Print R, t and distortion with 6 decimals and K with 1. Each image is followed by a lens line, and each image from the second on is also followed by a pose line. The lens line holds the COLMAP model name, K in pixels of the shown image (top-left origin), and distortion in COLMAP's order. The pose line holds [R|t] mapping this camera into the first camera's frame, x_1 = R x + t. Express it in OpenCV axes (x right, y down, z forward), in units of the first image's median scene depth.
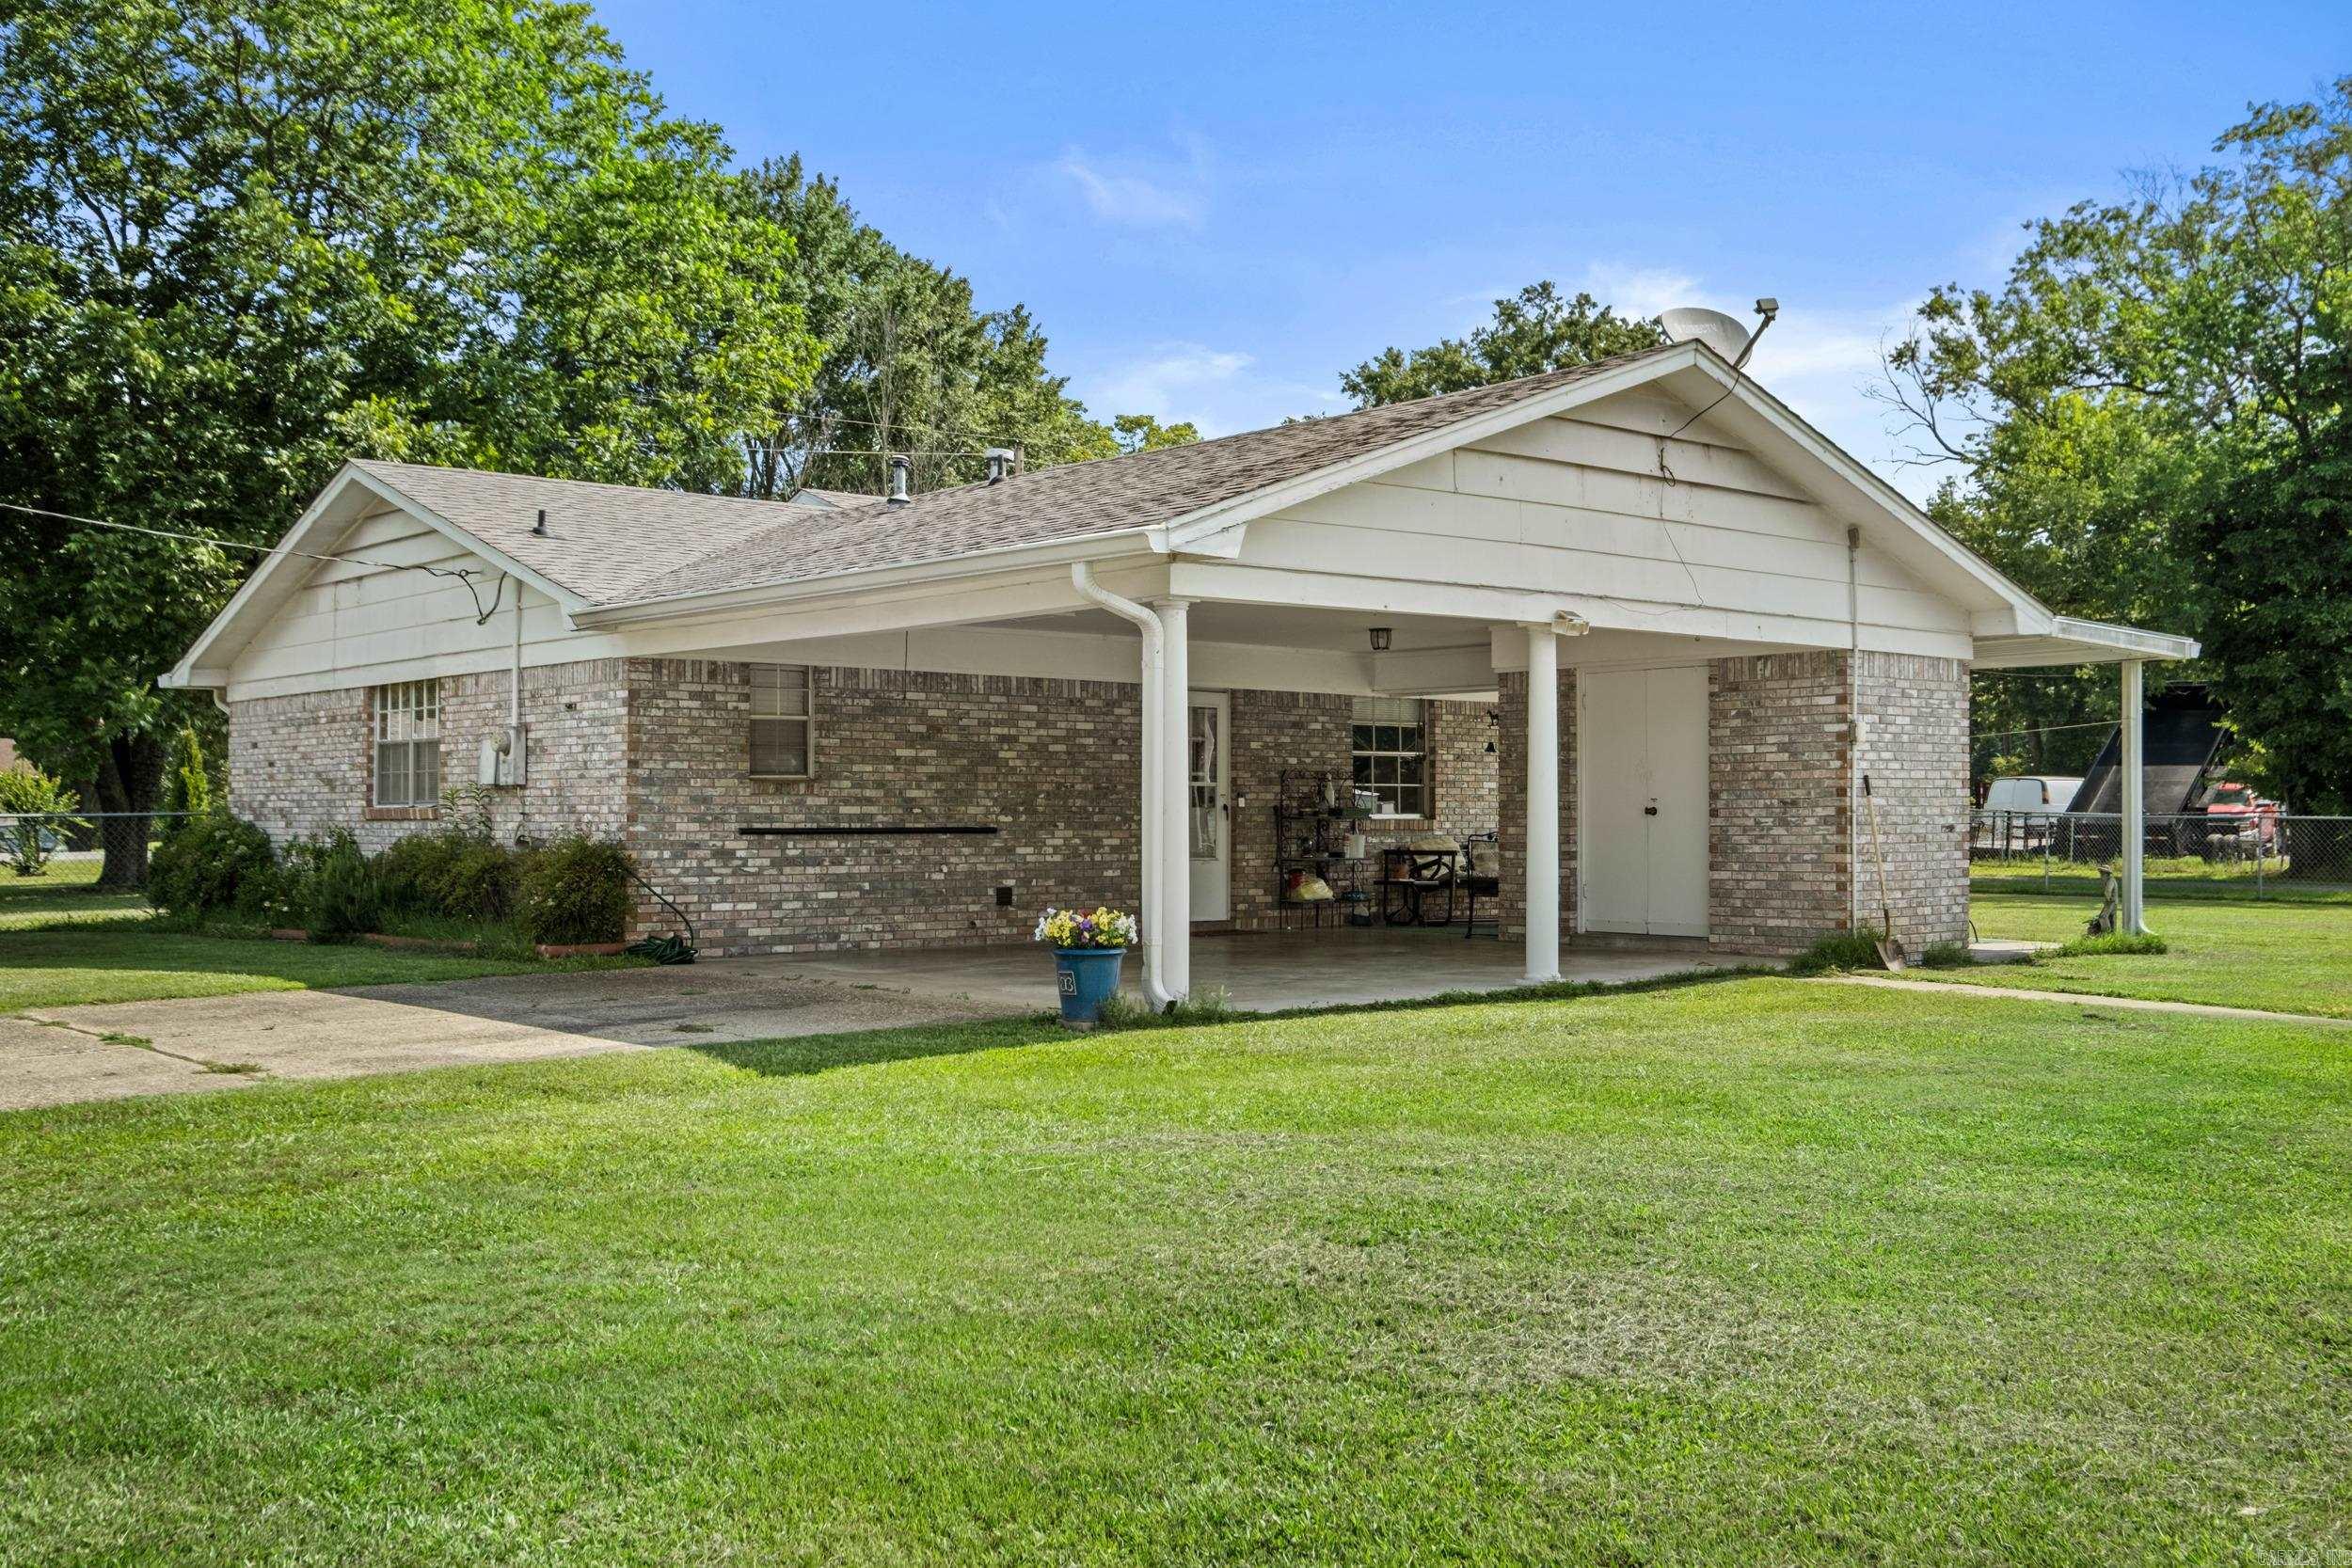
lens RADIAL K [[2316.4, 0, 1176.0], [0, 2316.4, 784.0], [0, 0, 1]] dist [-0.008964, 0.000197]
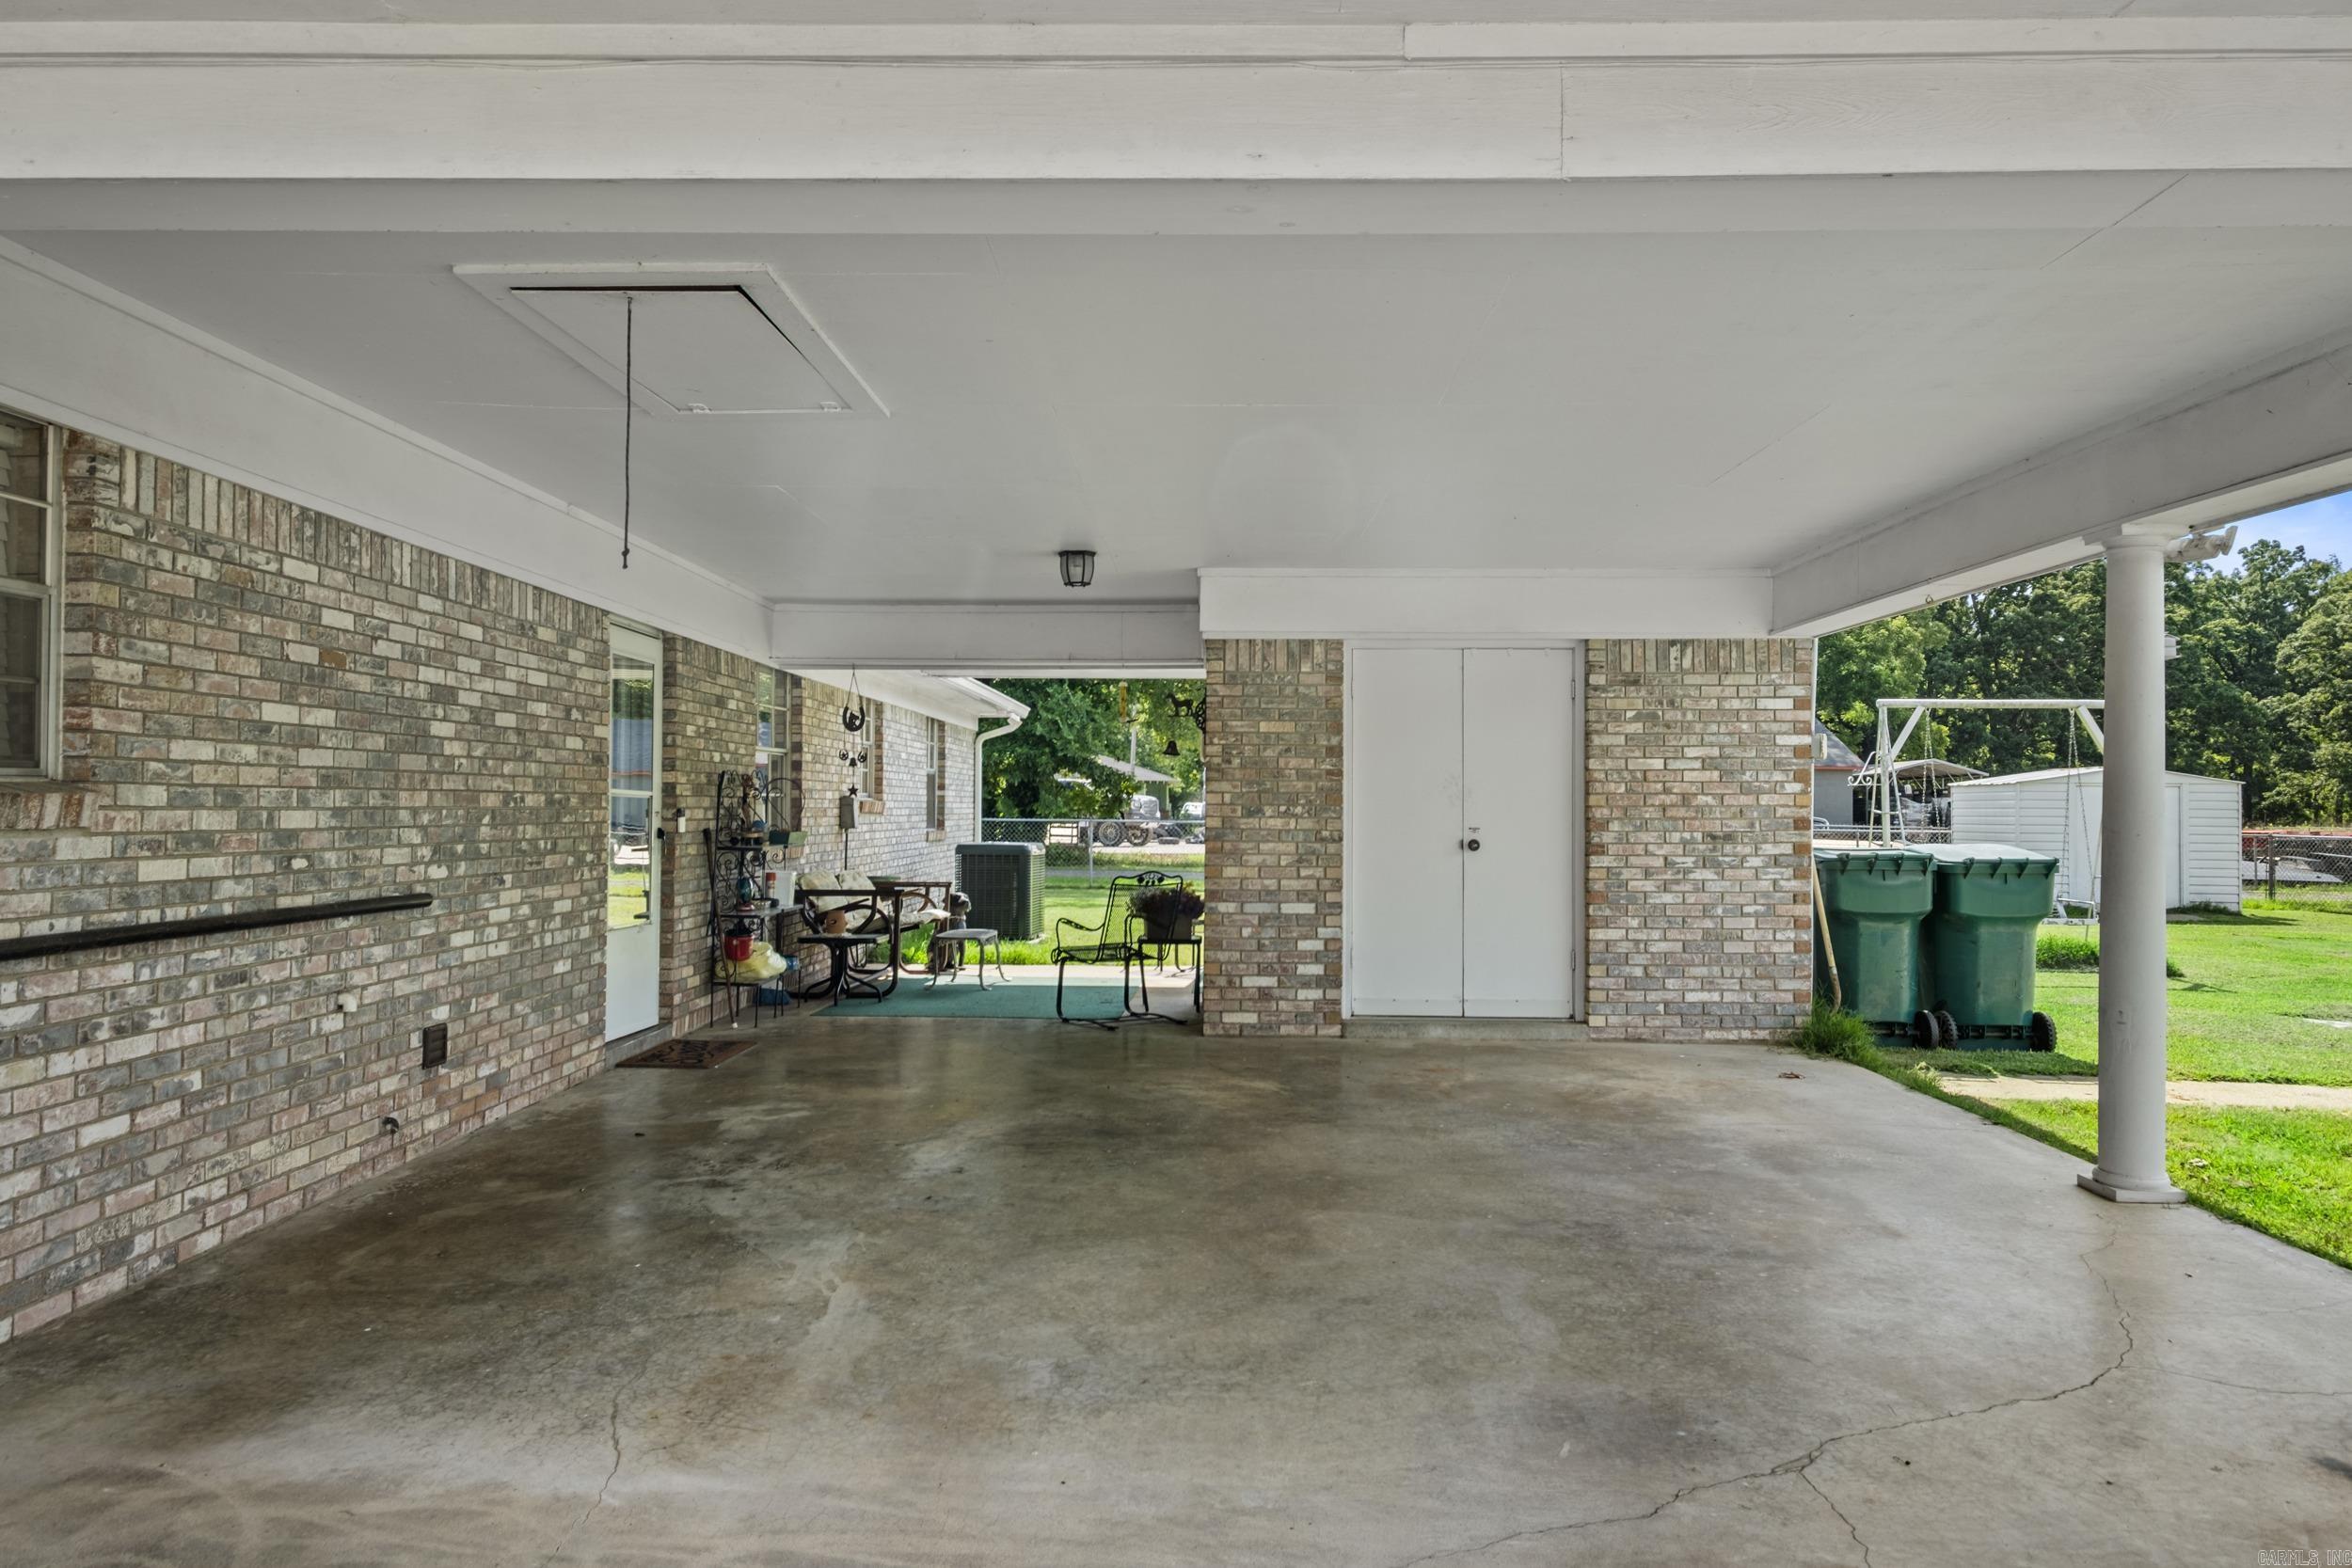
lens RADIAL K [[1565.3, 0, 1176.0], [0, 1565.3, 784.0], [0, 0, 1]] dist [0.027576, 0.001551]
pose [[0.668248, 0.015428, 0.743779, -0.217797], [-0.017557, 0.999834, -0.004965, -0.003268], [-0.743732, -0.009741, 0.668407, 0.732924]]
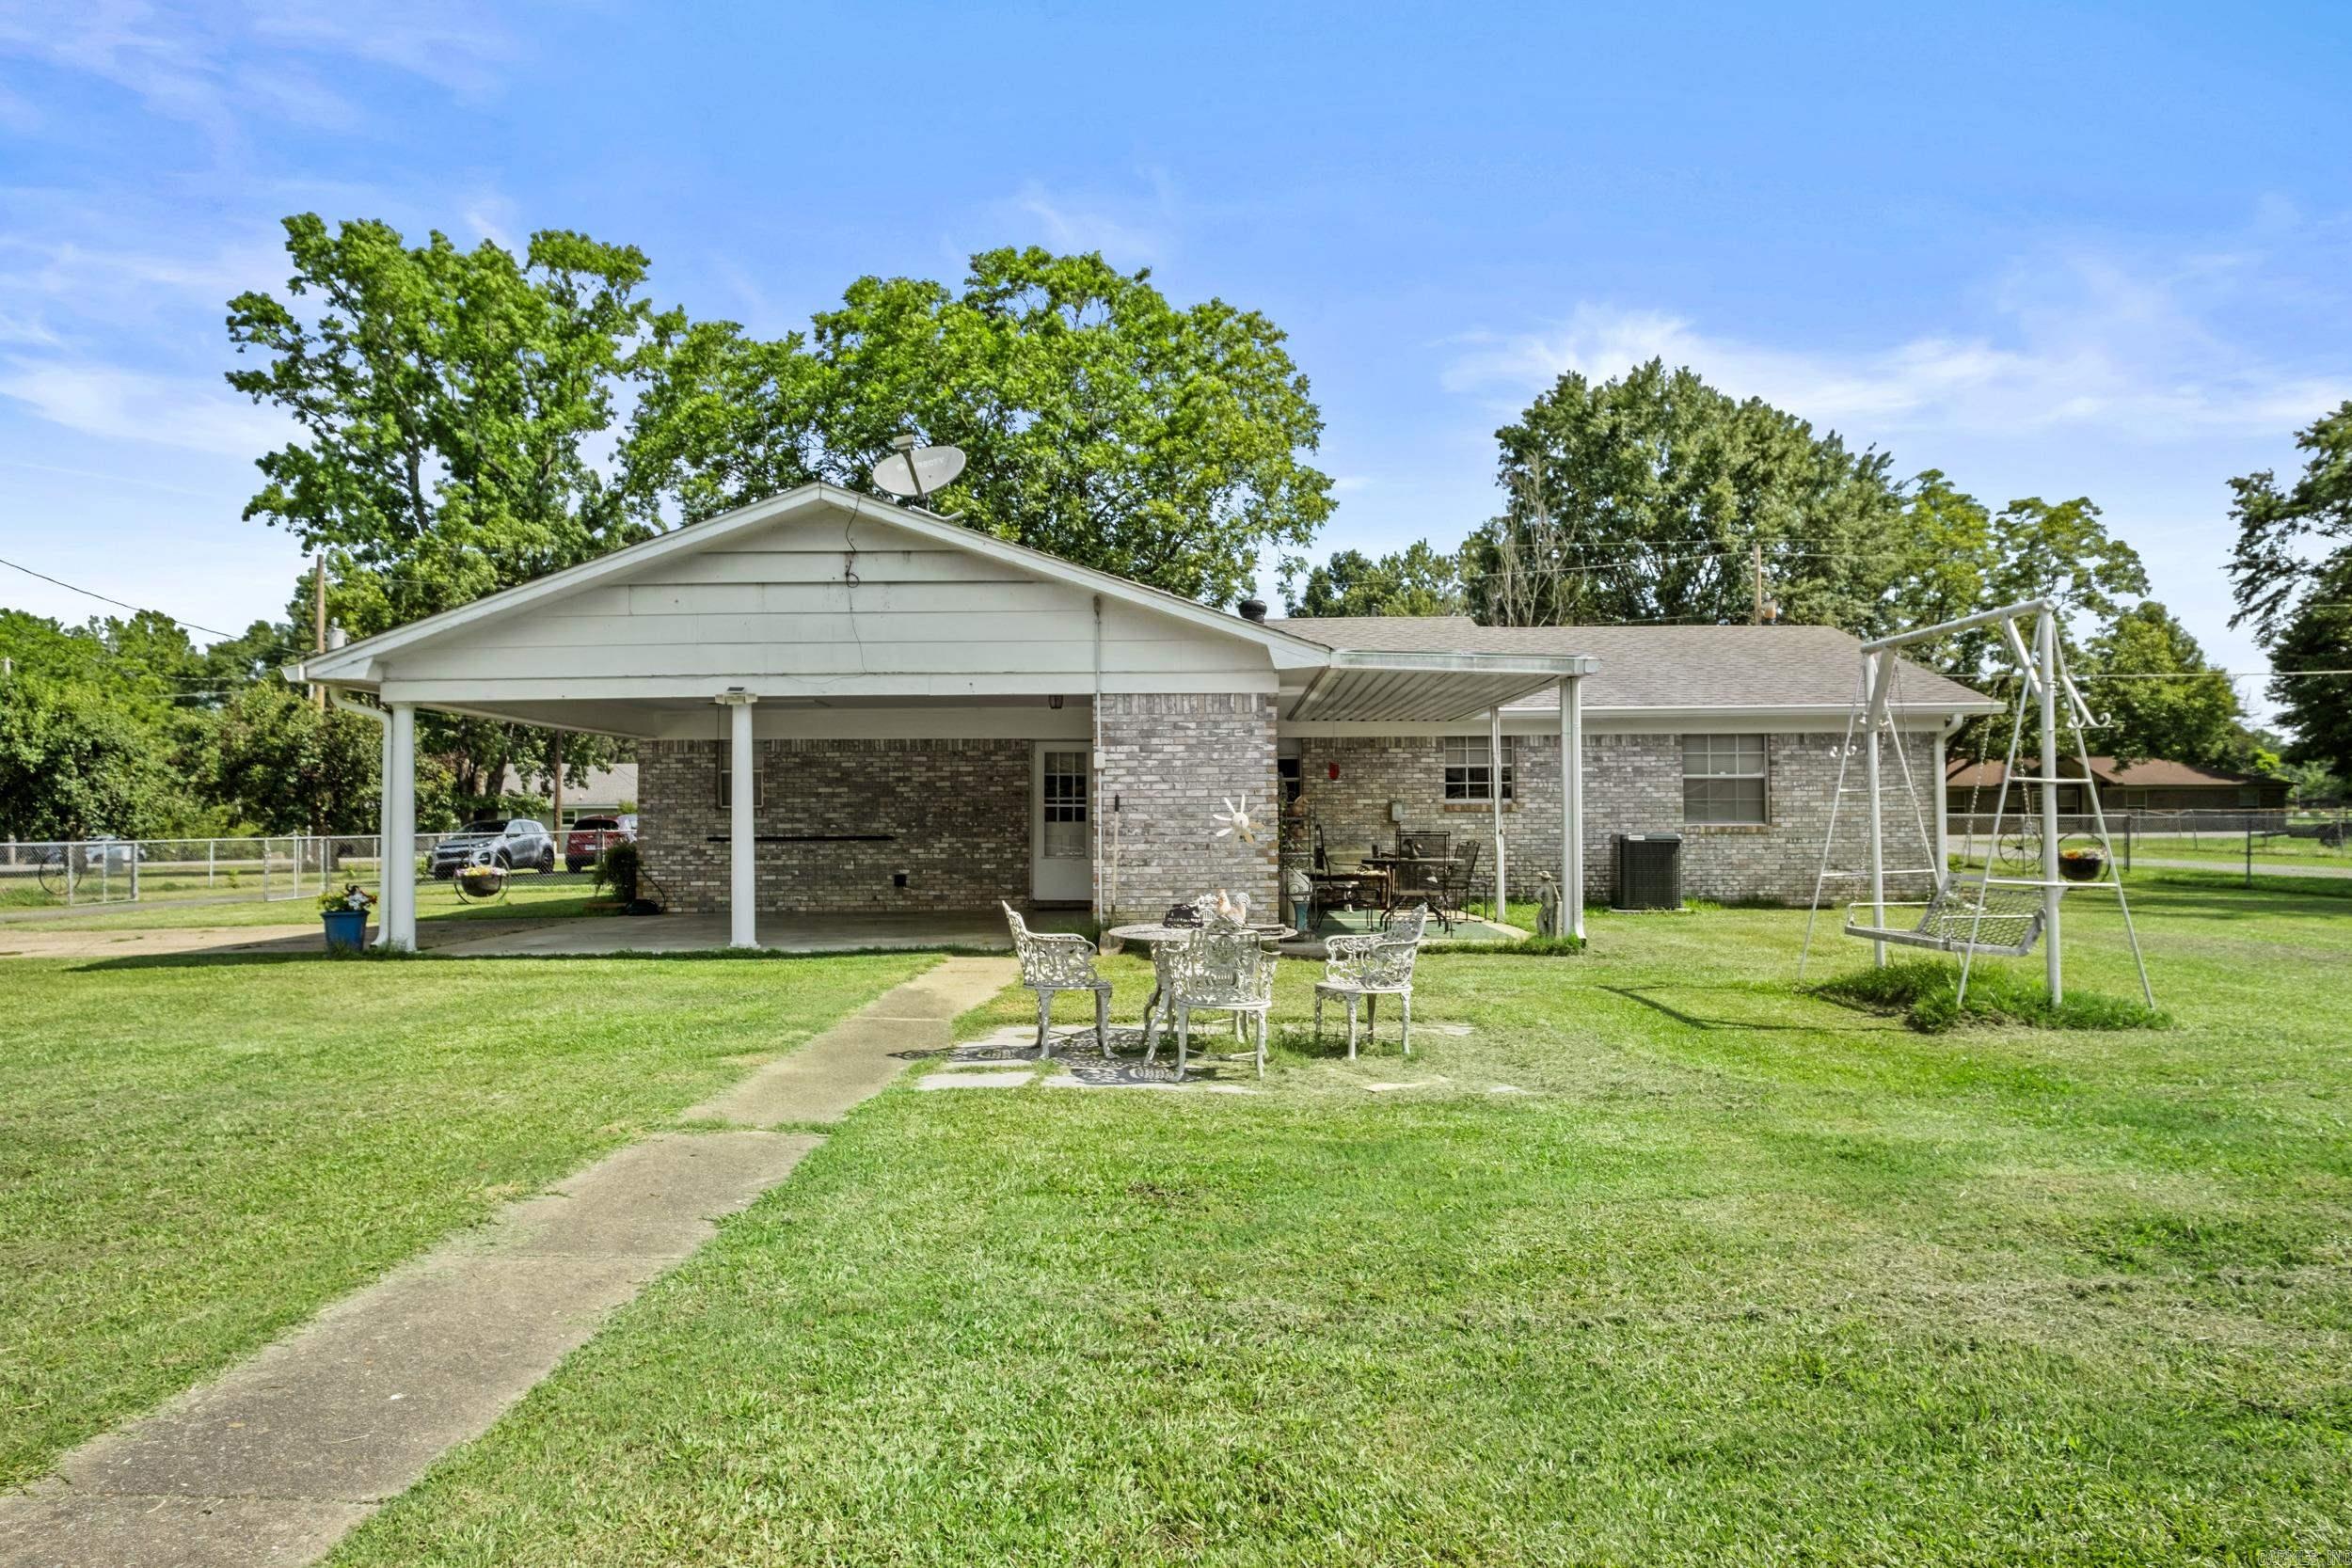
lens RADIAL K [[1500.1, 0, 1176.0], [0, 1500.1, 784.0], [0, 0, 1]] dist [0.002139, 0.001036]
pose [[0.748380, -0.023365, -0.662859, 0.779906], [0.016703, 0.999726, -0.016381, 0.003488], [0.663060, 0.001188, 0.748565, 0.389369]]
